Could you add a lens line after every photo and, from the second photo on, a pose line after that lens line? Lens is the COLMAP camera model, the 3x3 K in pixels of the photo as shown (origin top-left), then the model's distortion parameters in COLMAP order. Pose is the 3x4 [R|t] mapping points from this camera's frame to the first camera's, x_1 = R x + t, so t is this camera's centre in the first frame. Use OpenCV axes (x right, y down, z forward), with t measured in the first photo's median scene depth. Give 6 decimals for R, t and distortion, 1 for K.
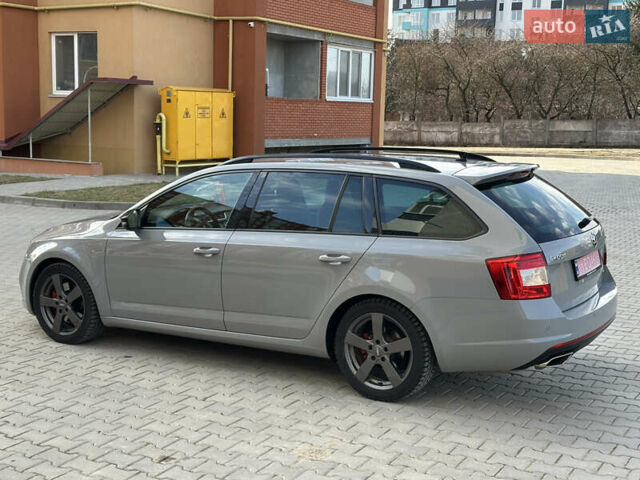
lens RADIAL K [[883.8, 0, 320.0], [0, 883.8, 240.0], [0, 0, 1]] dist [0.205545, -0.474734]
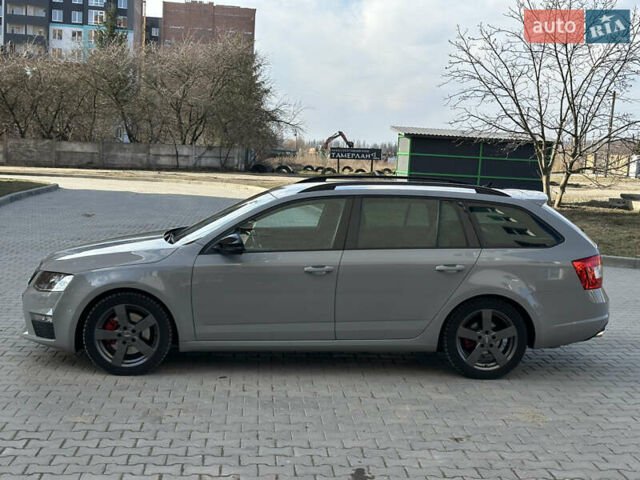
lens RADIAL K [[883.8, 0, 320.0], [0, 883.8, 240.0], [0, 0, 1]] dist [0.205545, -0.474734]
pose [[0.809682, -0.036327, 0.585744, -0.639071], [0.048582, 0.998806, -0.005211, -0.015322], [-0.584855, 0.032675, 0.810480, 0.082776]]
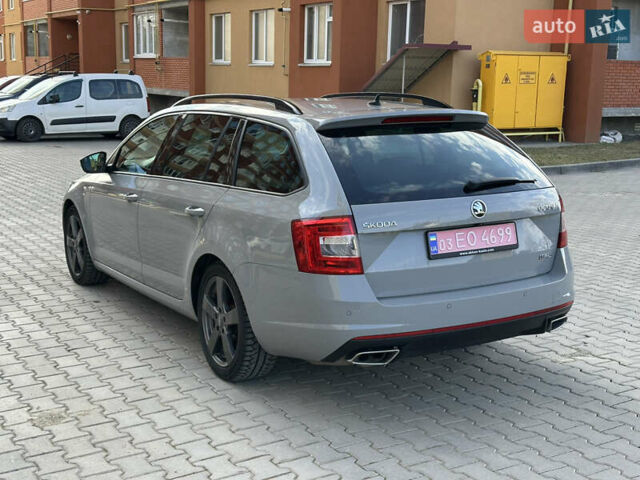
lens RADIAL K [[883.8, 0, 320.0], [0, 883.8, 240.0], [0, 0, 1]] dist [0.205545, -0.474734]
pose [[0.881974, 0.081532, -0.464192, 0.404795], [-0.069500, 0.996655, 0.043004, 0.002299], [0.466146, -0.005667, 0.884690, 0.210614]]
